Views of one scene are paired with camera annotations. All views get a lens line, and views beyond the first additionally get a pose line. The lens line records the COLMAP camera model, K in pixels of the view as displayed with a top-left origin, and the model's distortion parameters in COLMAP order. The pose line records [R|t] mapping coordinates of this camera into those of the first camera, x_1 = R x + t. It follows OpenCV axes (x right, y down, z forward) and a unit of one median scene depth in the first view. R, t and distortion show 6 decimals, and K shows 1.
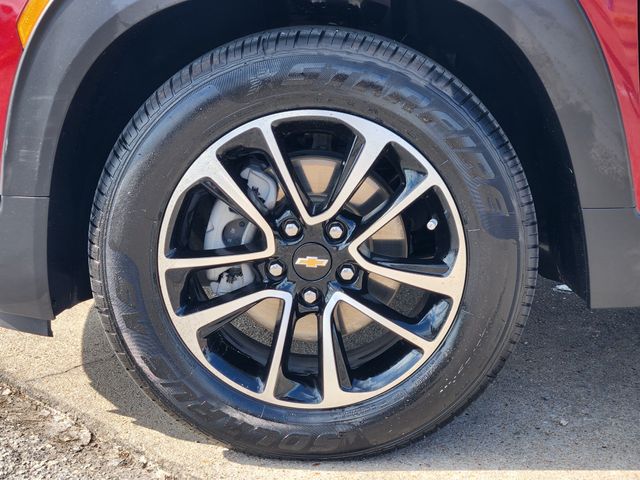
lens RADIAL K [[1325.5, 0, 320.0], [0, 1325.5, 240.0], [0, 0, 1]] dist [-0.333416, 4.069133]
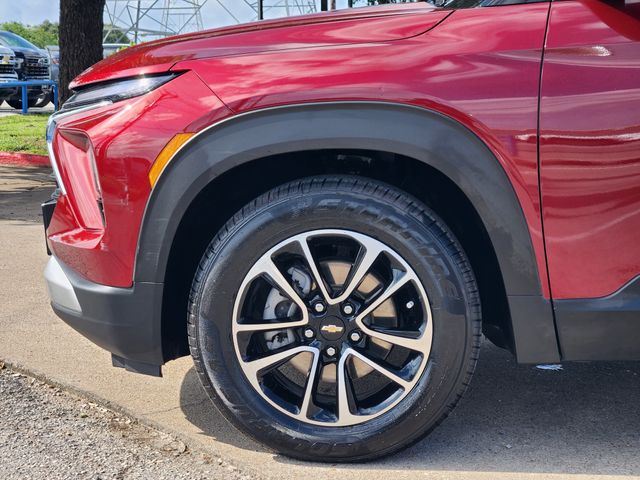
lens RADIAL K [[1325.5, 0, 320.0], [0, 1325.5, 240.0], [0, 0, 1]] dist [-0.333416, 4.069133]
pose [[0.997460, 0.012649, -0.070099, 0.085958], [-0.019157, 0.995486, -0.092959, 0.057411], [0.068607, 0.094066, 0.993199, -0.532072]]
